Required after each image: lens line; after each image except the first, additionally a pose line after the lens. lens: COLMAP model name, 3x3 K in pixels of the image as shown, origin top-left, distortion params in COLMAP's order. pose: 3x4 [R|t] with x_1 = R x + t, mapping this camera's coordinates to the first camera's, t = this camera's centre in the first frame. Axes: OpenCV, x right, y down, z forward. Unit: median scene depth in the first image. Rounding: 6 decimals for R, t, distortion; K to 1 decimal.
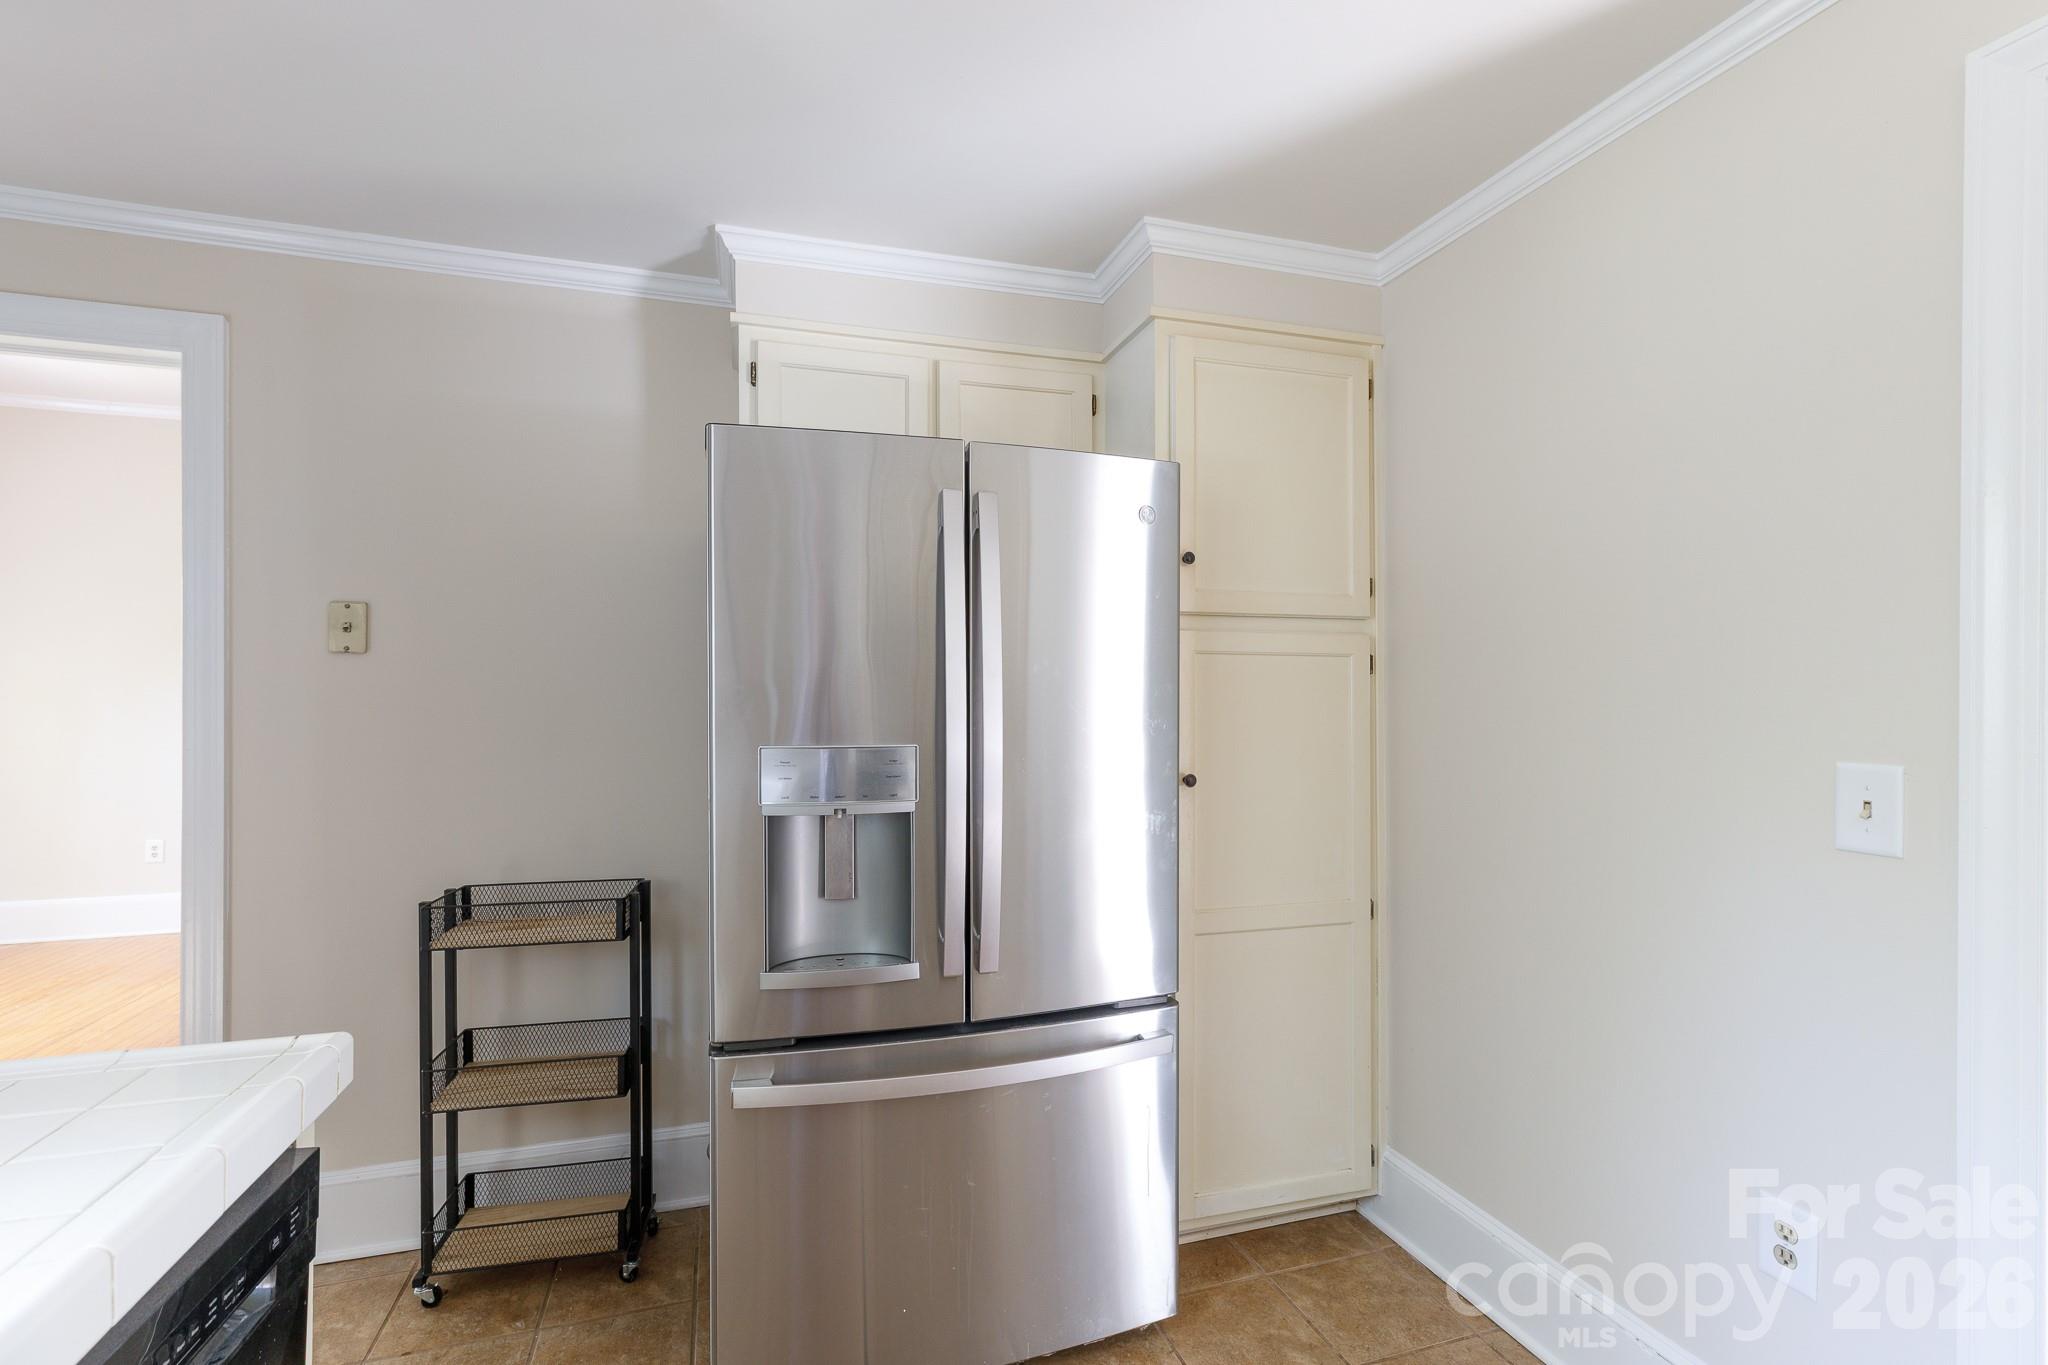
lens RADIAL K [[926.7, 0, 1031.2], [0, 926.7, 687.4], [0, 0, 1]] dist [0.005409, 0.000184]
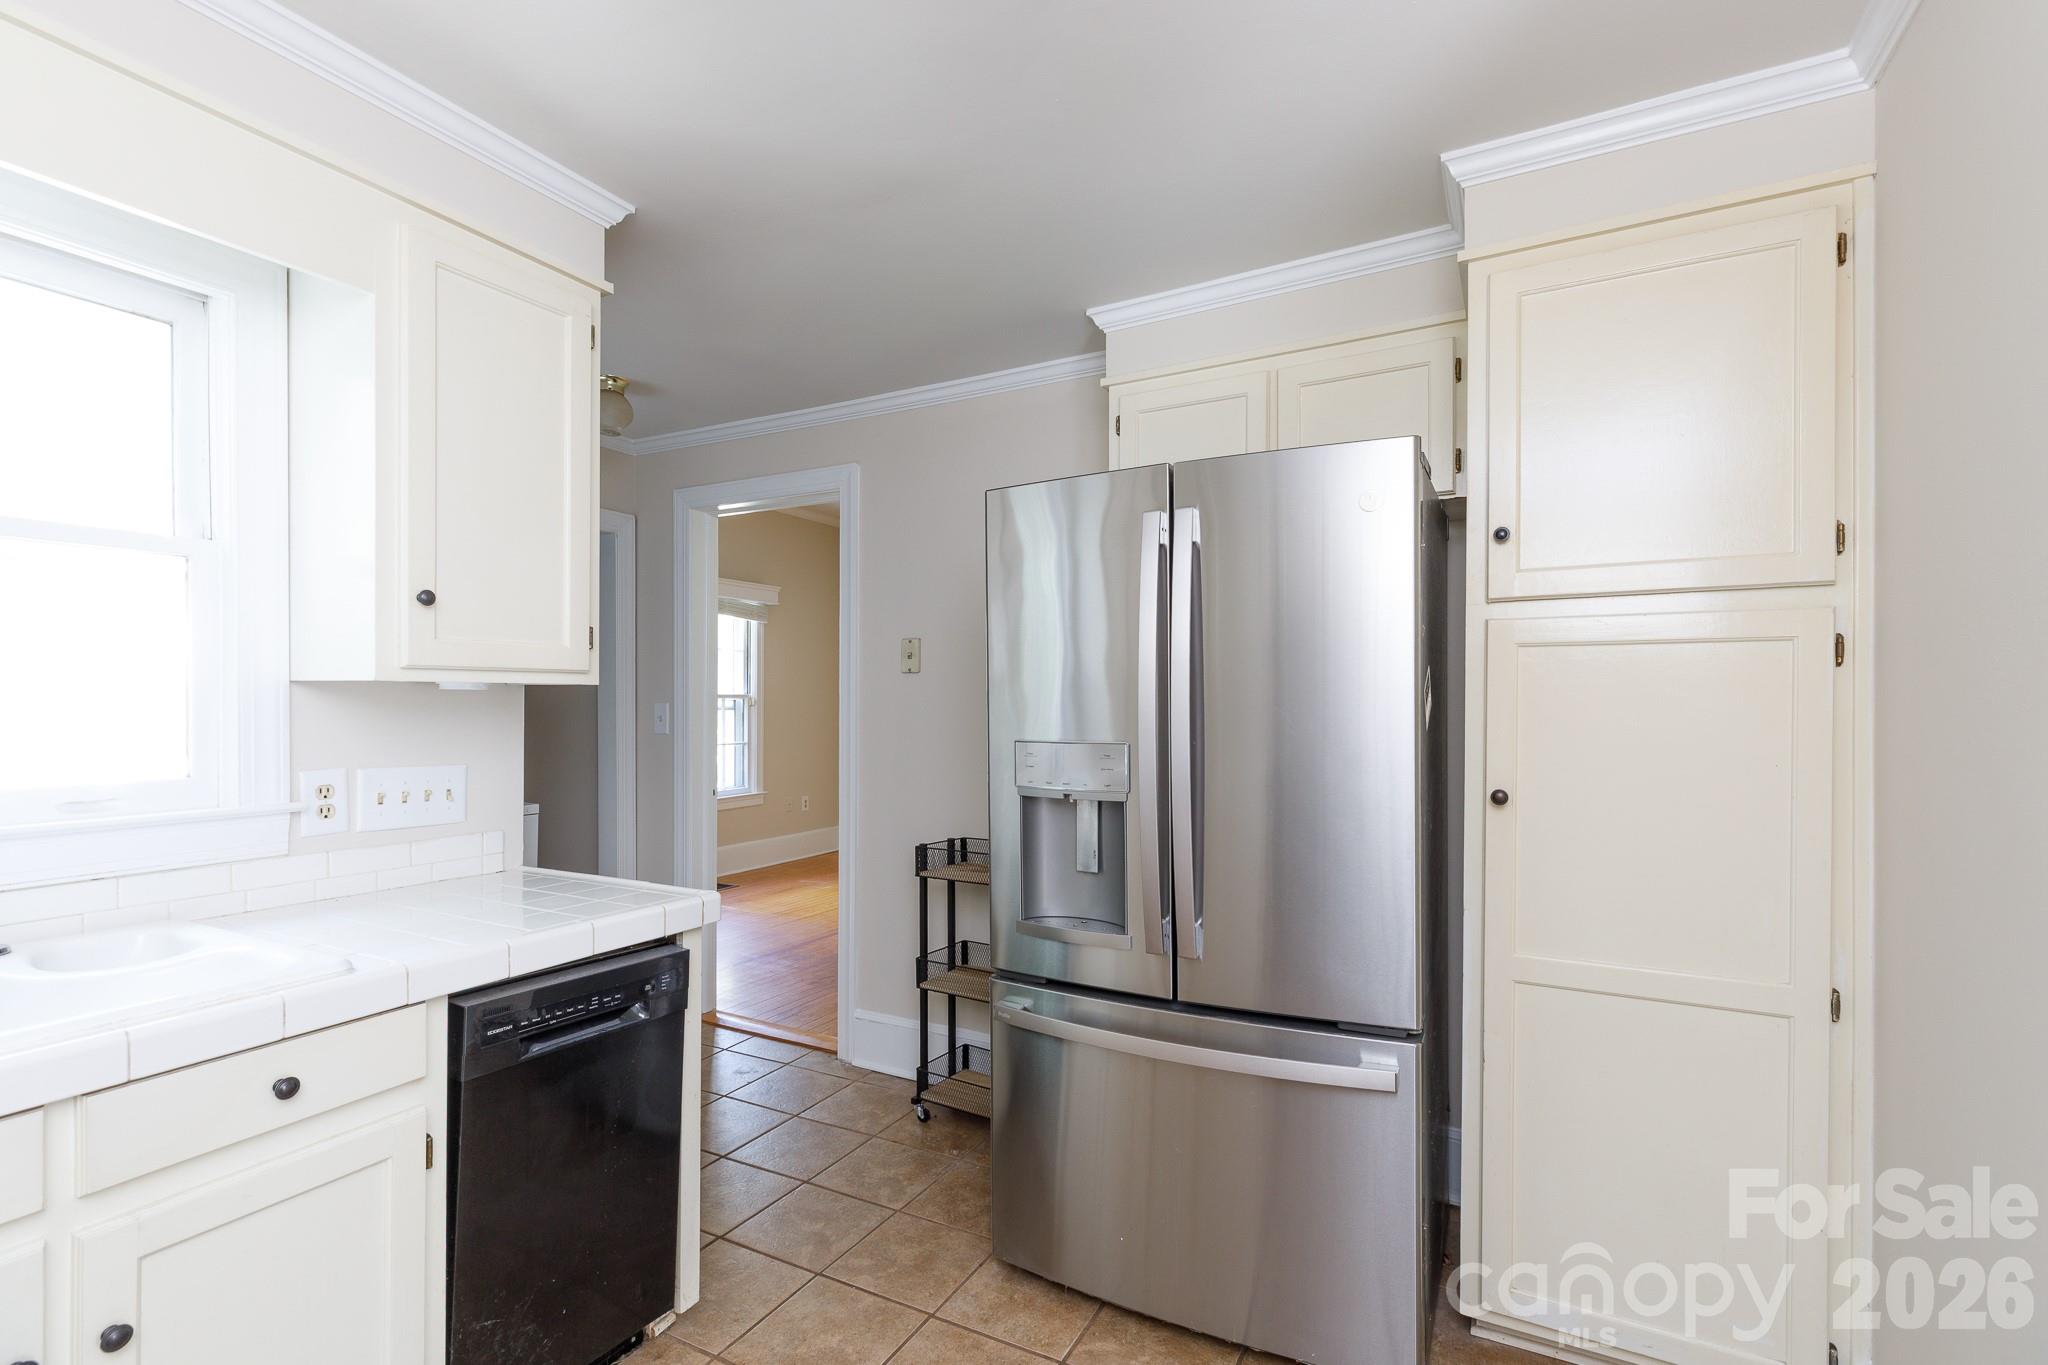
lens RADIAL K [[926.7, 0, 1073.9], [0, 926.7, 702.6], [0, 0, 1]] dist [0.005409, 0.000184]
pose [[0.723309, -0.004650, -0.690509, 0.475600], [0.011113, 0.999926, 0.004907, 0.005972], [0.690436, -0.011223, 0.723307, 0.110644]]
